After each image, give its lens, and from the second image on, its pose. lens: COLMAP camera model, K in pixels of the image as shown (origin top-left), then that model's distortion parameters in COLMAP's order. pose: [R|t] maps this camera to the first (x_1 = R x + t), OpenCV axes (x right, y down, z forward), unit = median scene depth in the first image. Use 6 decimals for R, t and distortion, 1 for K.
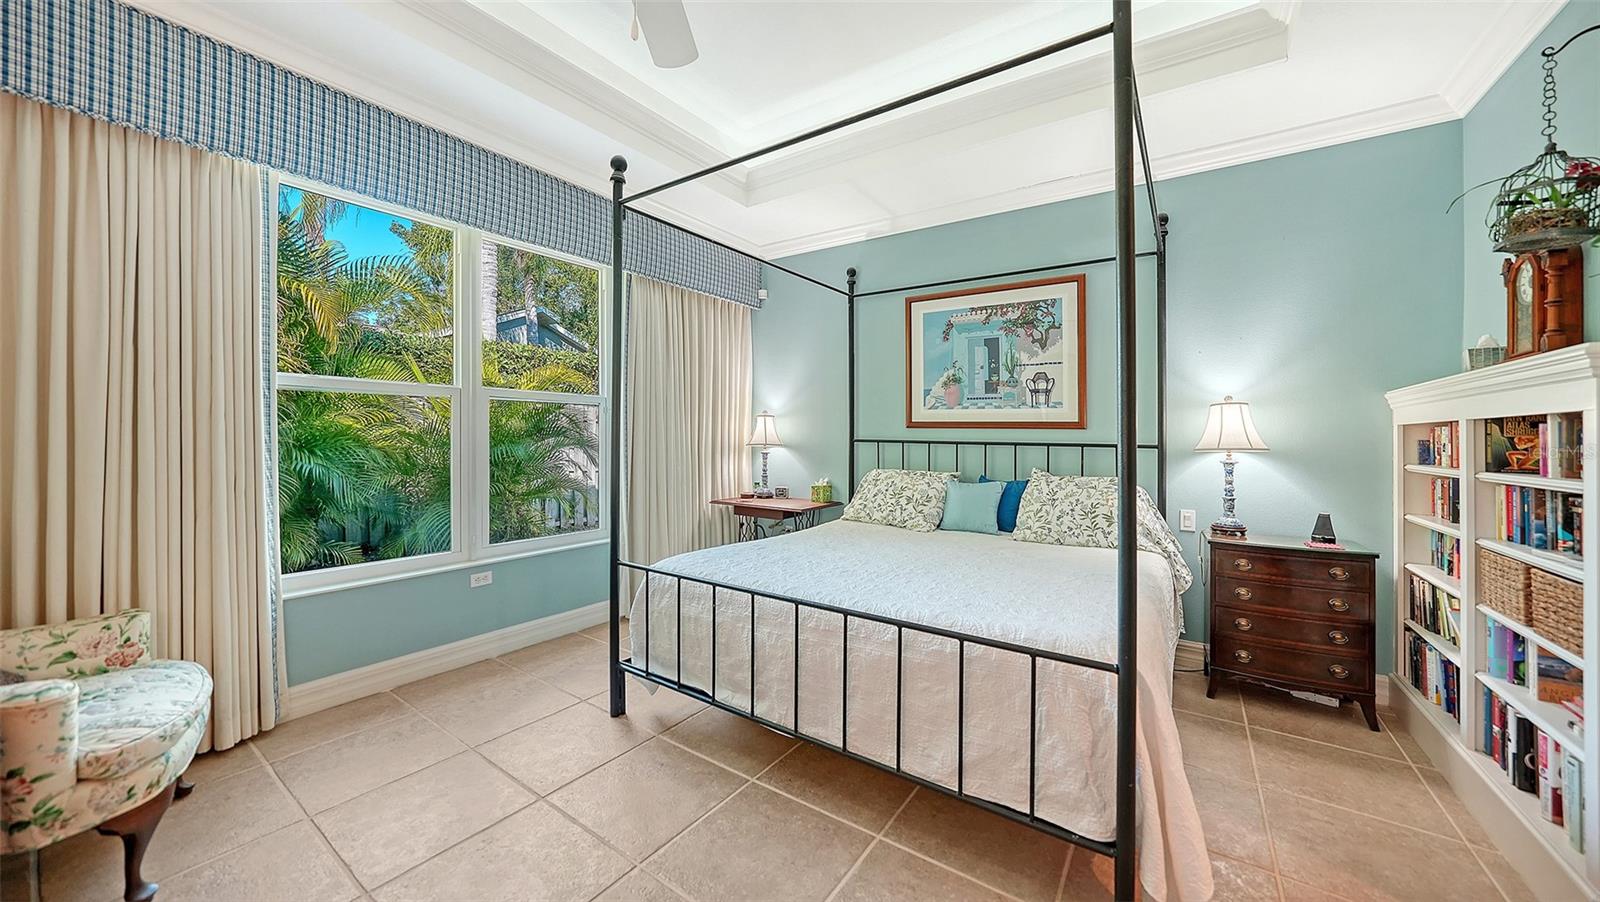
lens RADIAL K [[564.7, 0, 801.4], [0, 564.7, 440.1], [0, 0, 1]] dist [-0.017091, 0.002021]
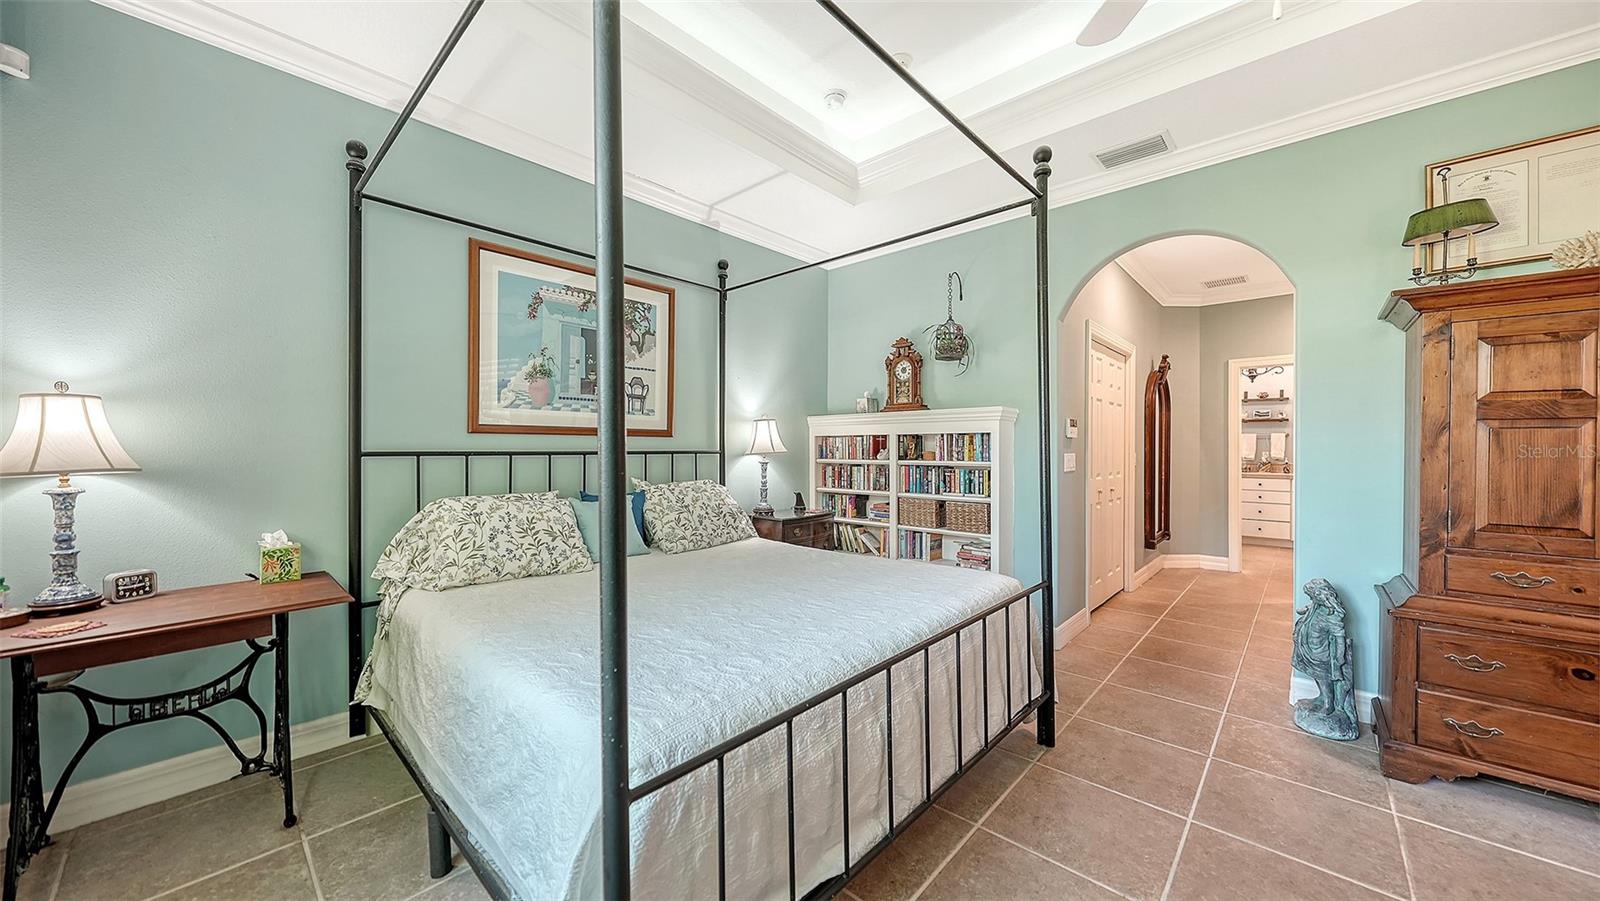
lens RADIAL K [[555.8, 0, 808.4], [0, 555.8, 446.7], [0, 0, 1]] dist [-0.002522, 0.000500]
pose [[0.129480, -0.009131, 0.991540, -0.450419], [0.012632, 0.999892, 0.007559, -0.005921], [-0.991502, 0.011547, 0.129581, 0.564178]]
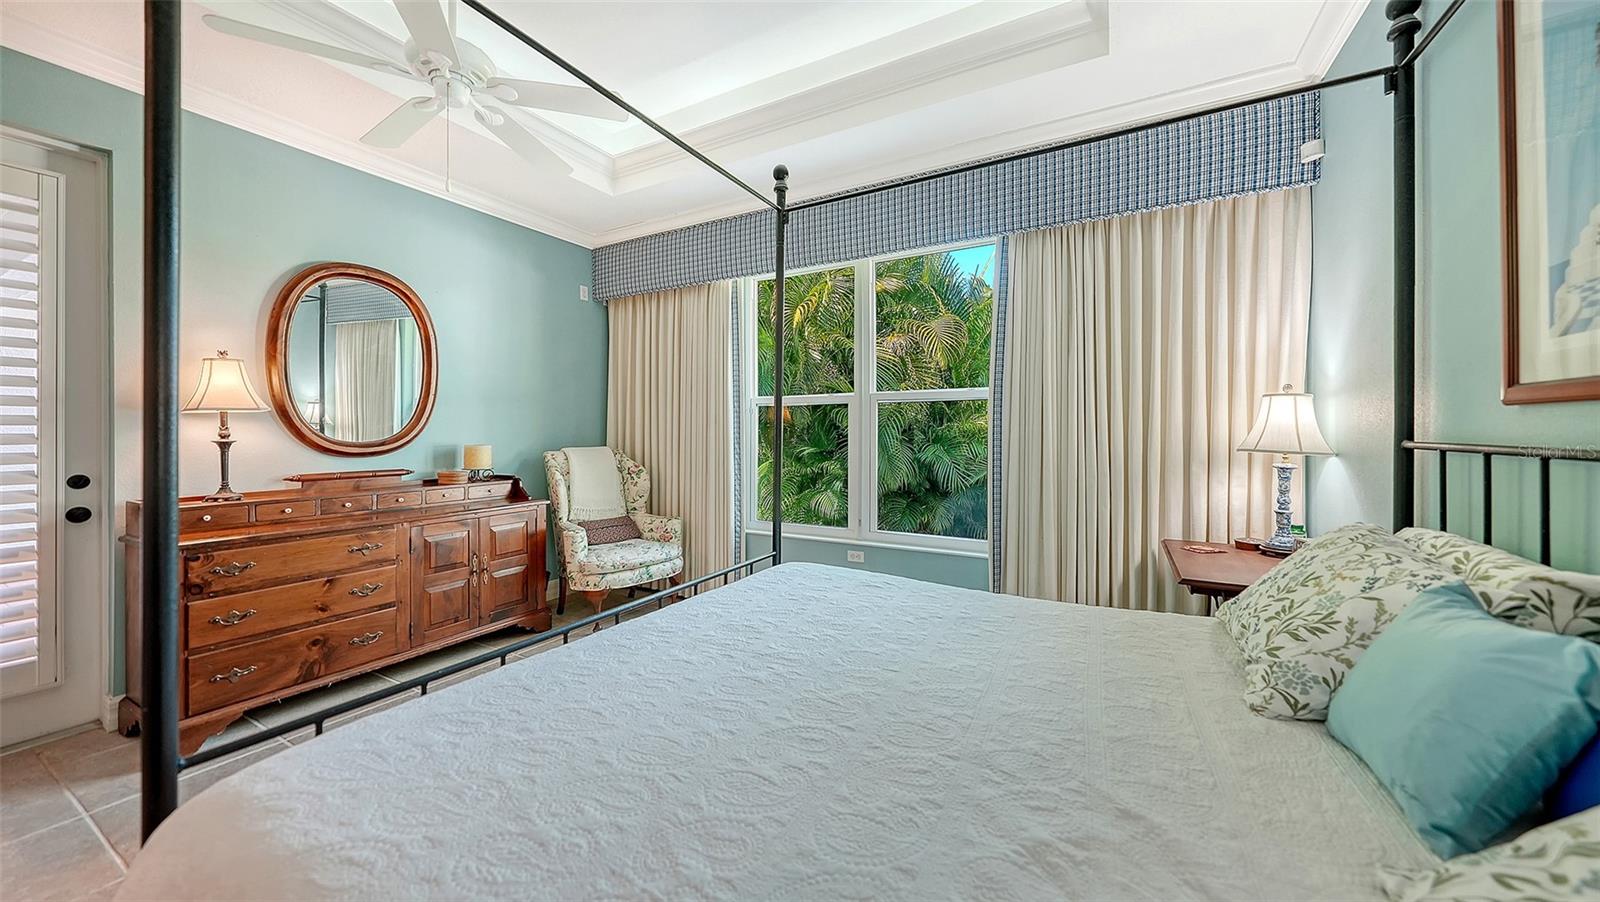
lens RADIAL K [[564.7, 0, 793.3], [0, 564.7, 441.5], [0, 0, 1]] dist [-0.017091, 0.002021]
pose [[0.088323, 0.008720, -0.996054, 0.493318], [-0.004484, 0.999955, 0.008356, -0.002530], [0.996082, 0.003728, 0.088358, 0.636790]]
